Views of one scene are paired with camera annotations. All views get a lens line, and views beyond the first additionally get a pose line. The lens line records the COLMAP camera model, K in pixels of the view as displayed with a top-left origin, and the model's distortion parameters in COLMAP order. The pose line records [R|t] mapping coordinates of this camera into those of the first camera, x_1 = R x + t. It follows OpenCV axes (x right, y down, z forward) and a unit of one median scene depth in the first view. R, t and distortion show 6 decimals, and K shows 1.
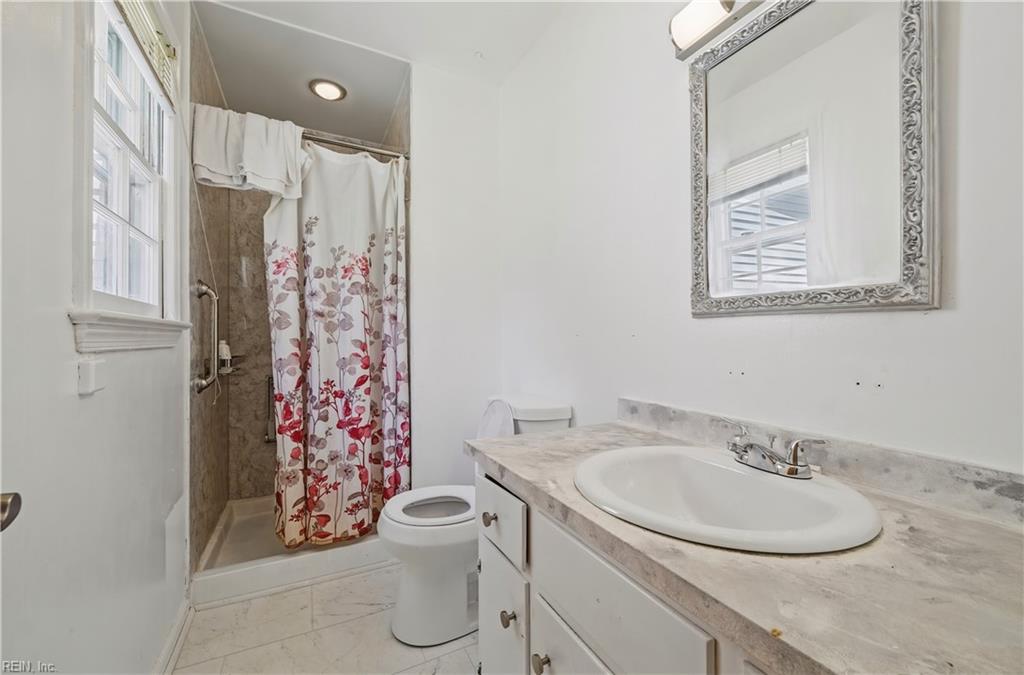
lens RADIAL K [[405.6, 0, 512.7], [0, 405.6, 339.5], [0, 0, 1]] dist [0.002227, 0.000099]
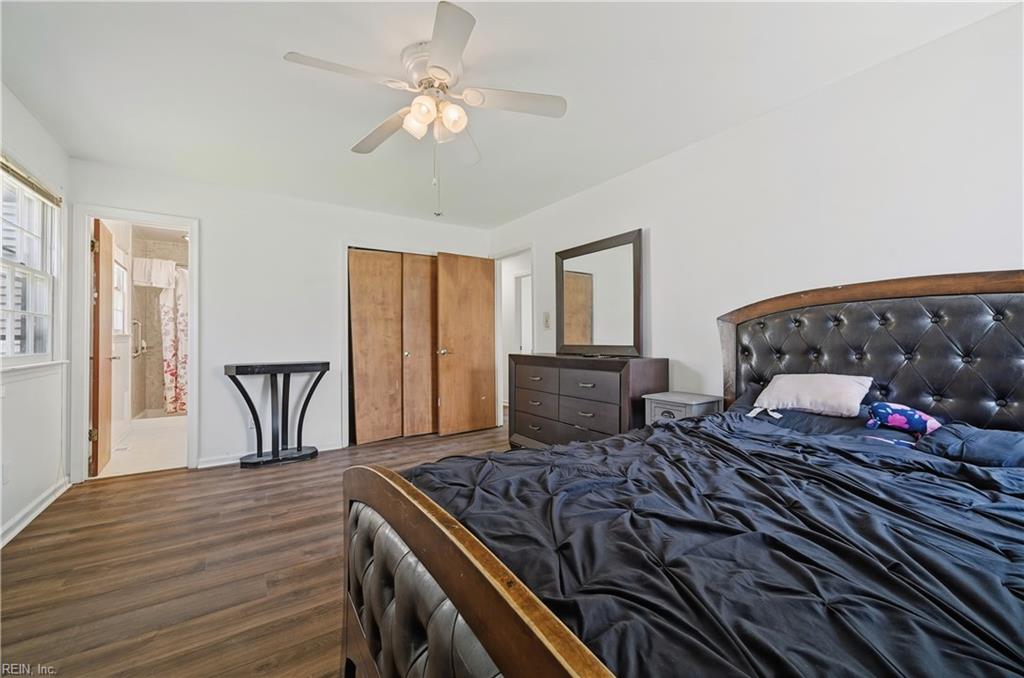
lens RADIAL K [[405.6, 0, 511.2], [0, 405.6, 334.2], [0, 0, 1]] dist [0.002227, 0.000099]
pose [[0.992777, -0.000677, 0.119974, 1.429493], [0.001509, 0.999975, -0.006850, -0.014547], [-0.119966, 0.006982, 0.992753, -2.029630]]
